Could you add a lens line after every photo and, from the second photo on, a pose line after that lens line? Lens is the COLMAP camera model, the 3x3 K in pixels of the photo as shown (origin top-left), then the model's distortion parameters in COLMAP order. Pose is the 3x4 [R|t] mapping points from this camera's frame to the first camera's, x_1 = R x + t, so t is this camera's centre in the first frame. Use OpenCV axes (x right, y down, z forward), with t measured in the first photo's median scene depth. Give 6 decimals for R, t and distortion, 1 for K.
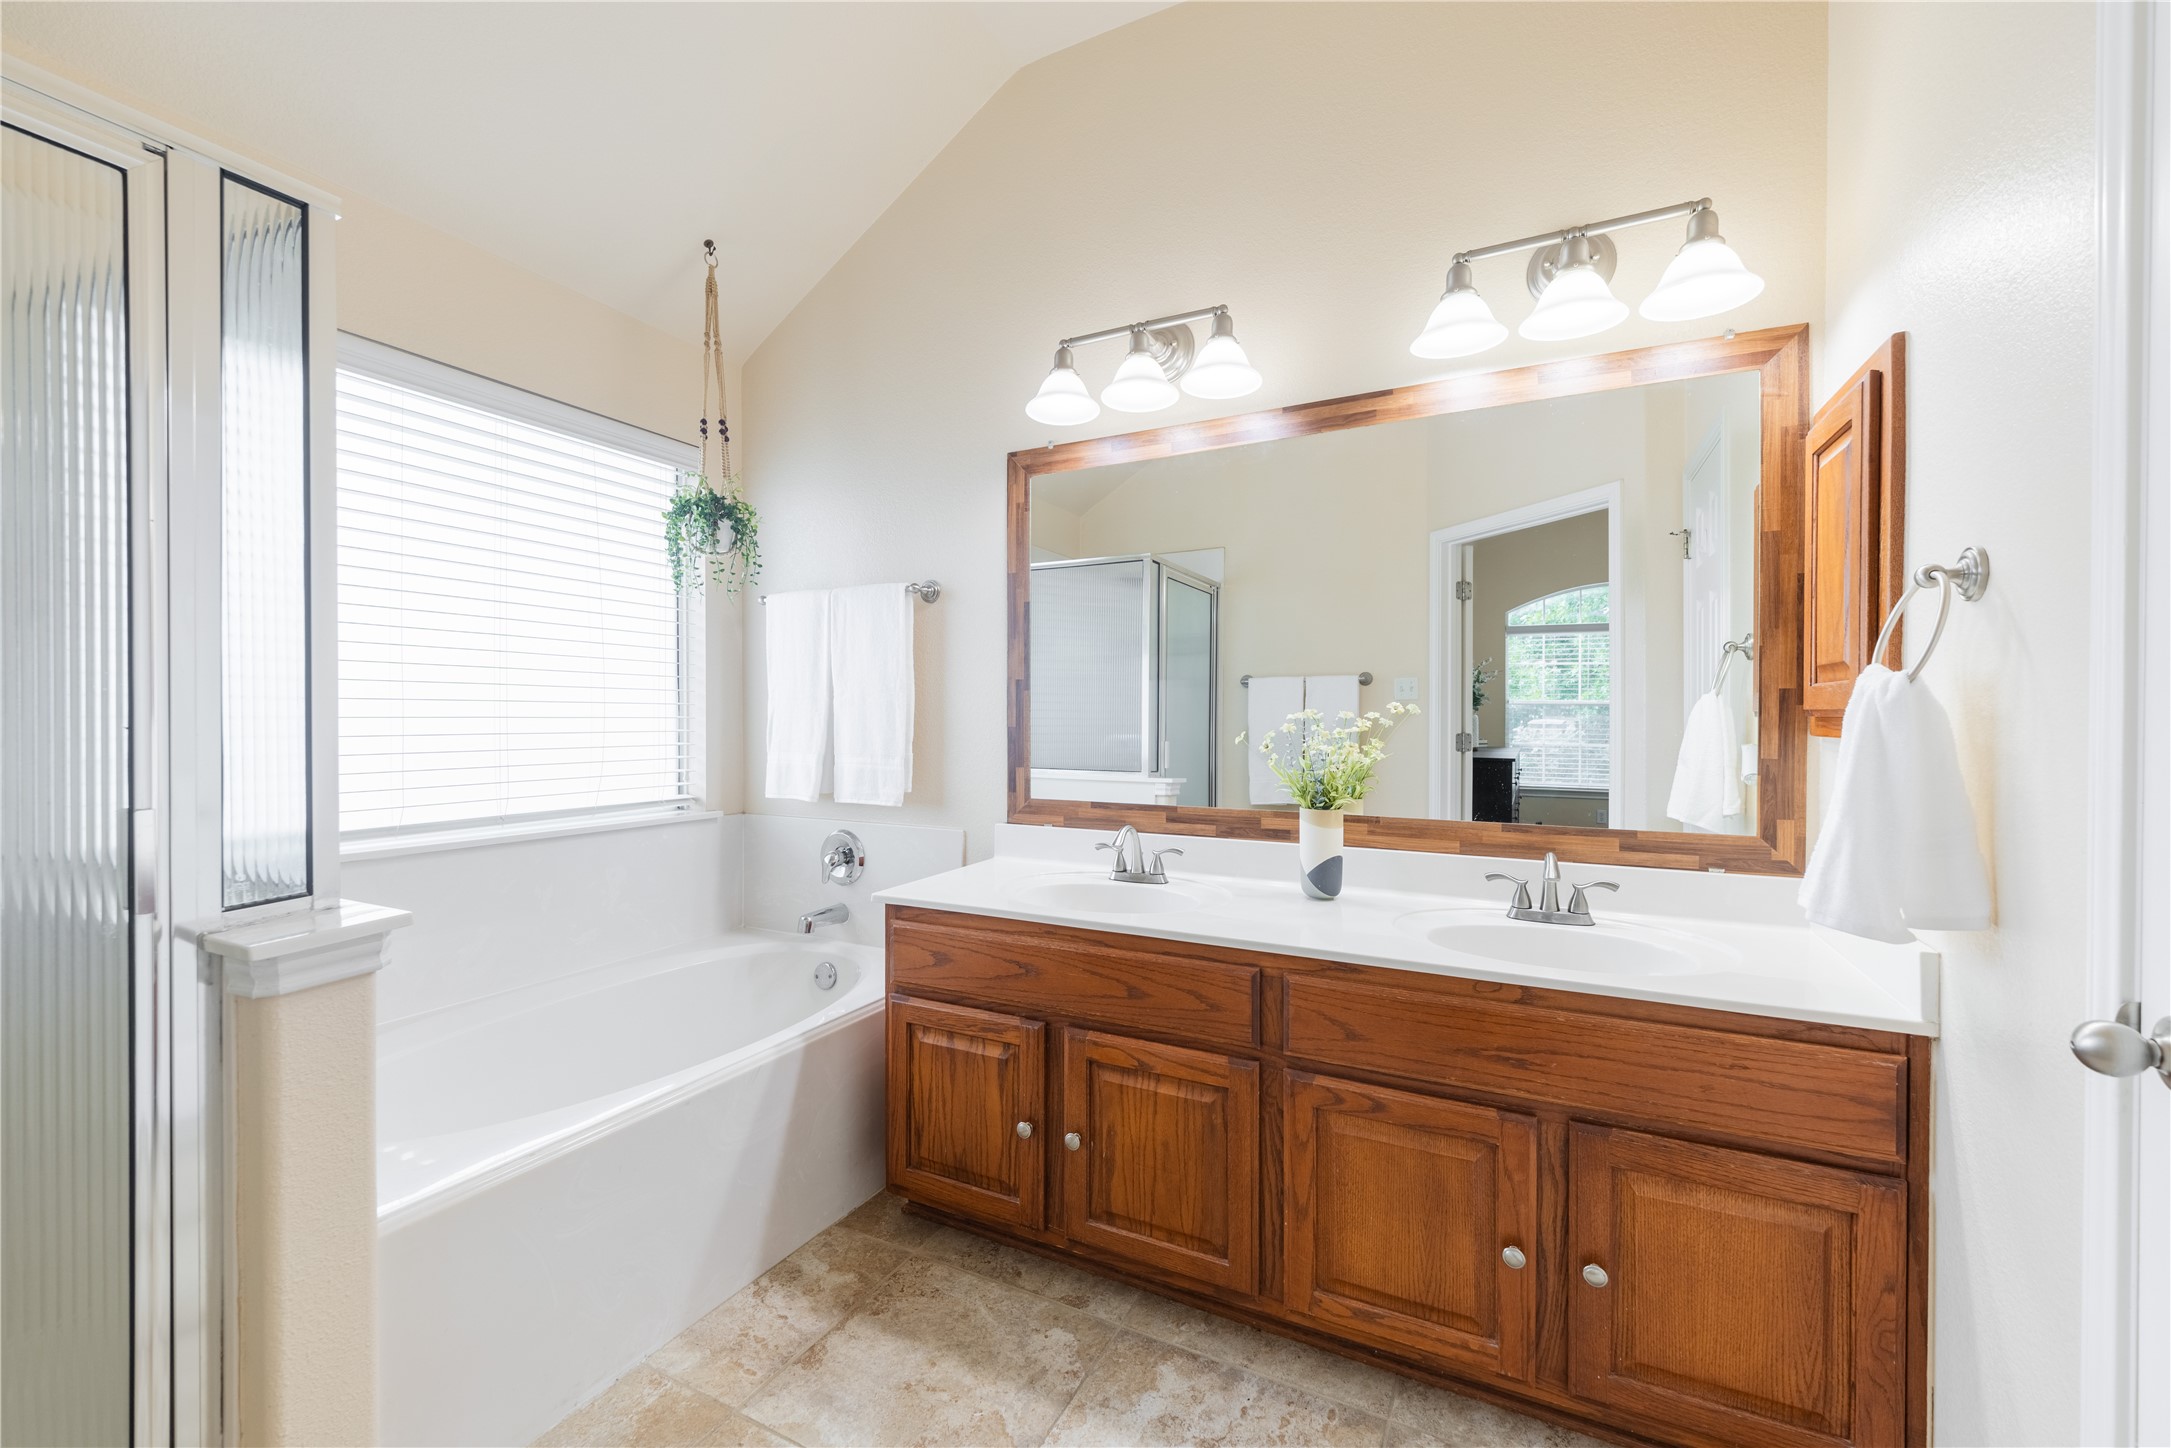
lens RADIAL K [[899.2, 0, 1085.5], [0, 899.2, 724.0], [0, 0, 1]] dist [0.017158, -0.015599]
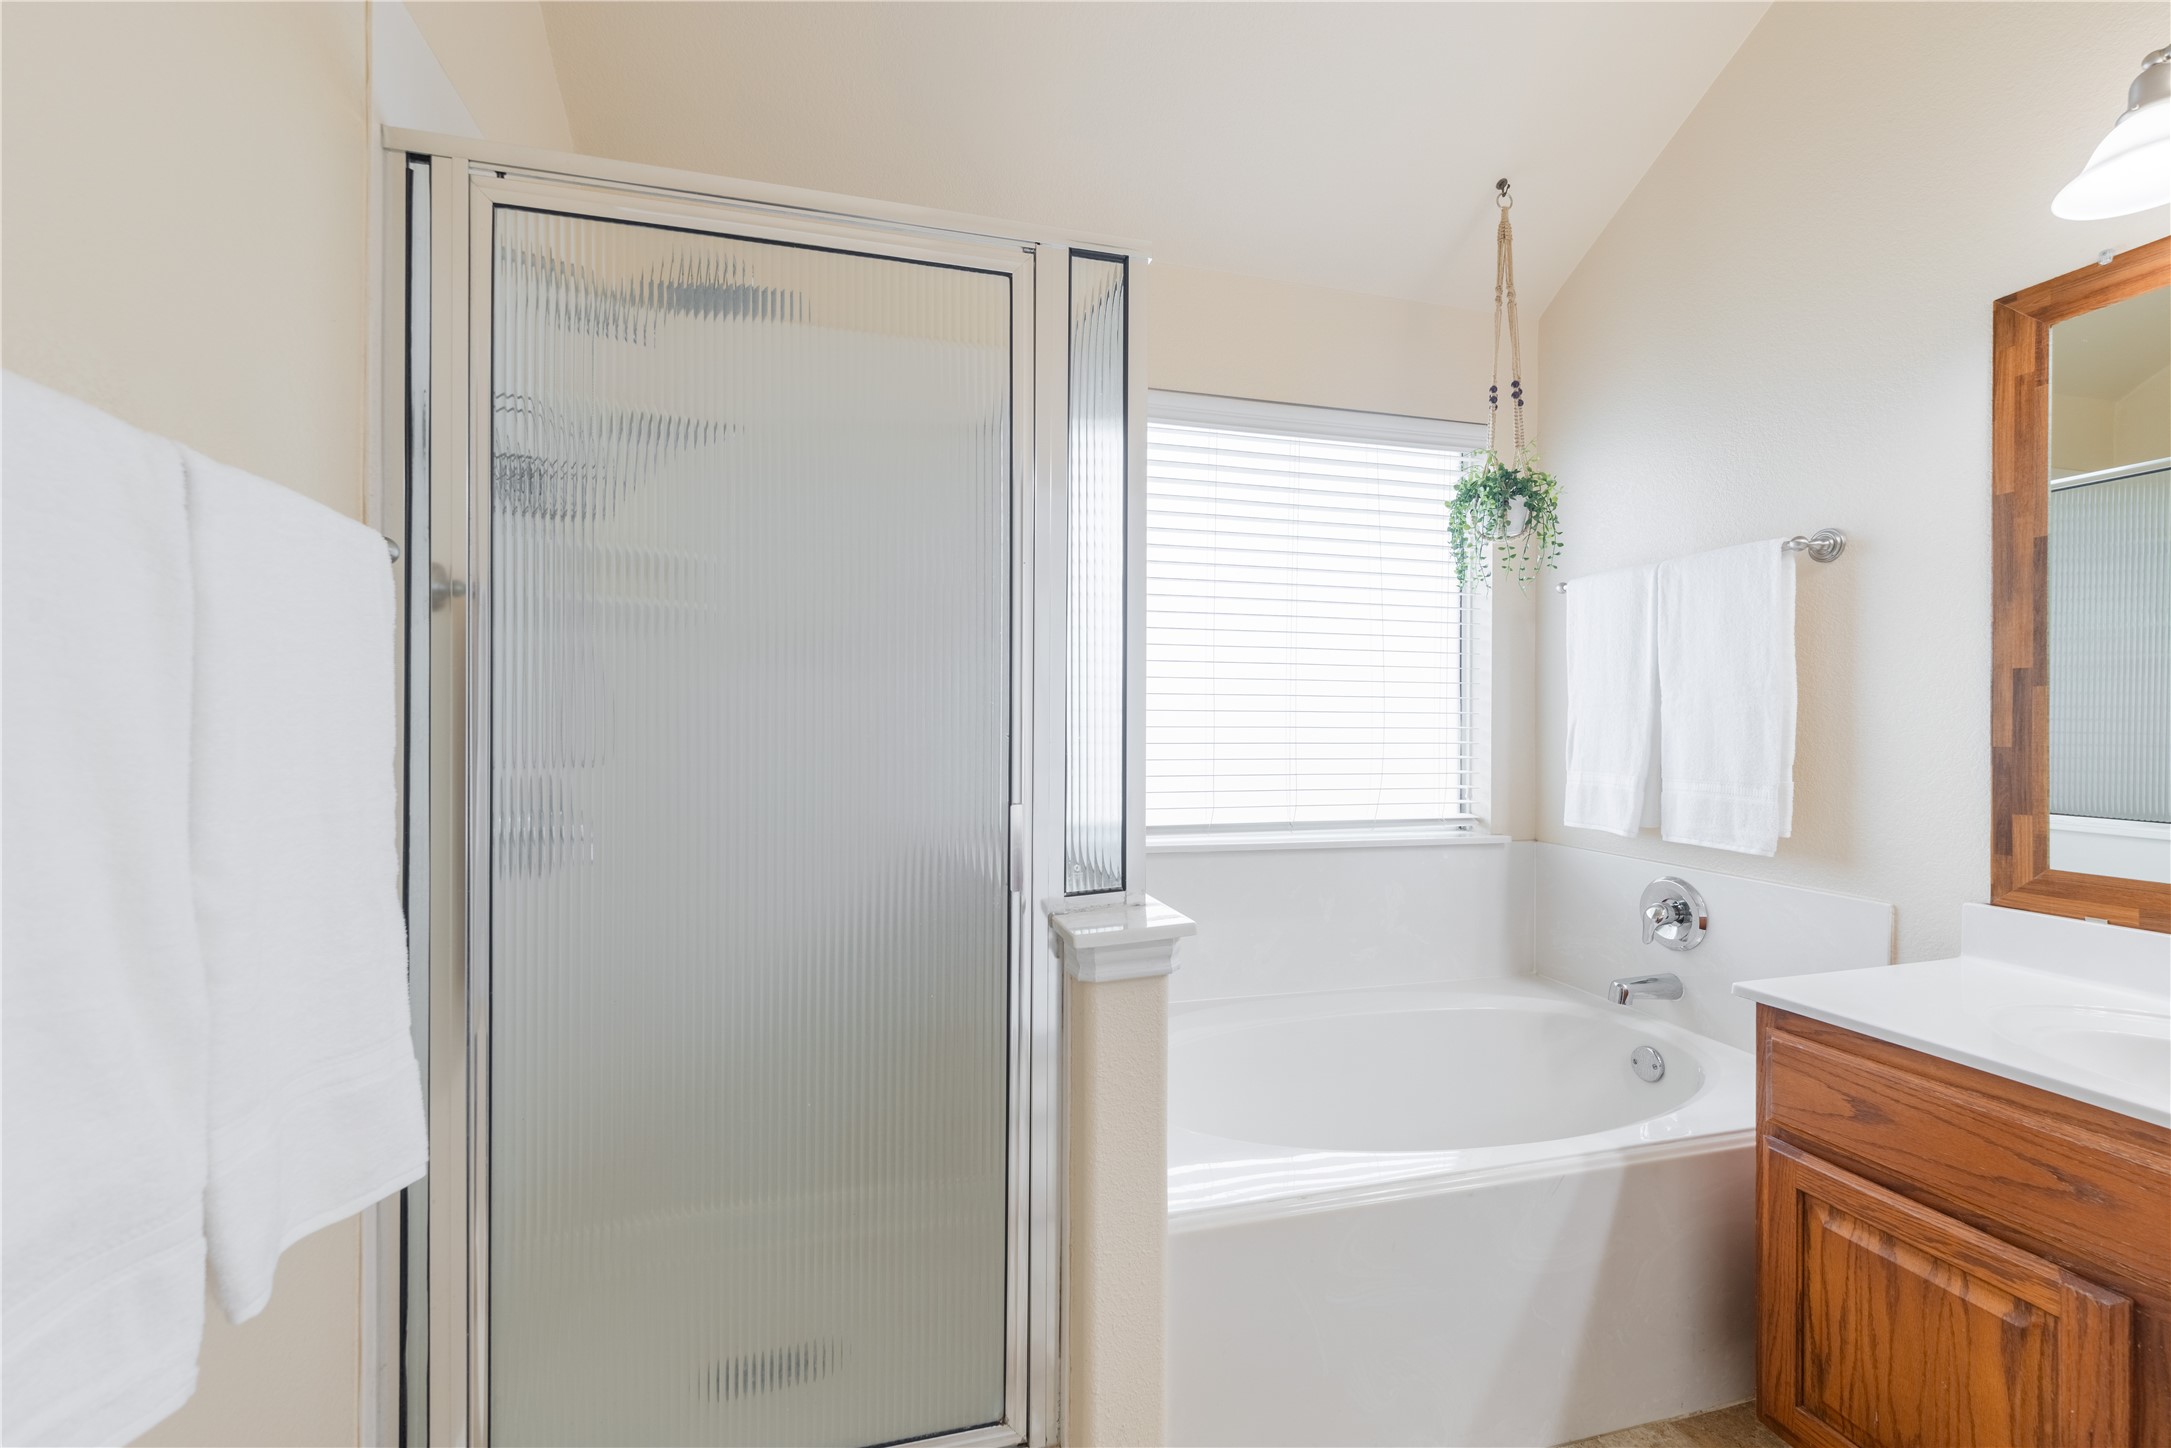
lens RADIAL K [[920.5, 0, 1085.5], [0, 920.5, 724.0], [0, 0, 1]] dist [0.019430, -0.005213]
pose [[0.688746, 0.003065, -0.724996, -0.053123], [-0.010354, 0.999931, -0.005609, -0.002292], [0.724928, 0.011370, 0.688730, 0.120244]]
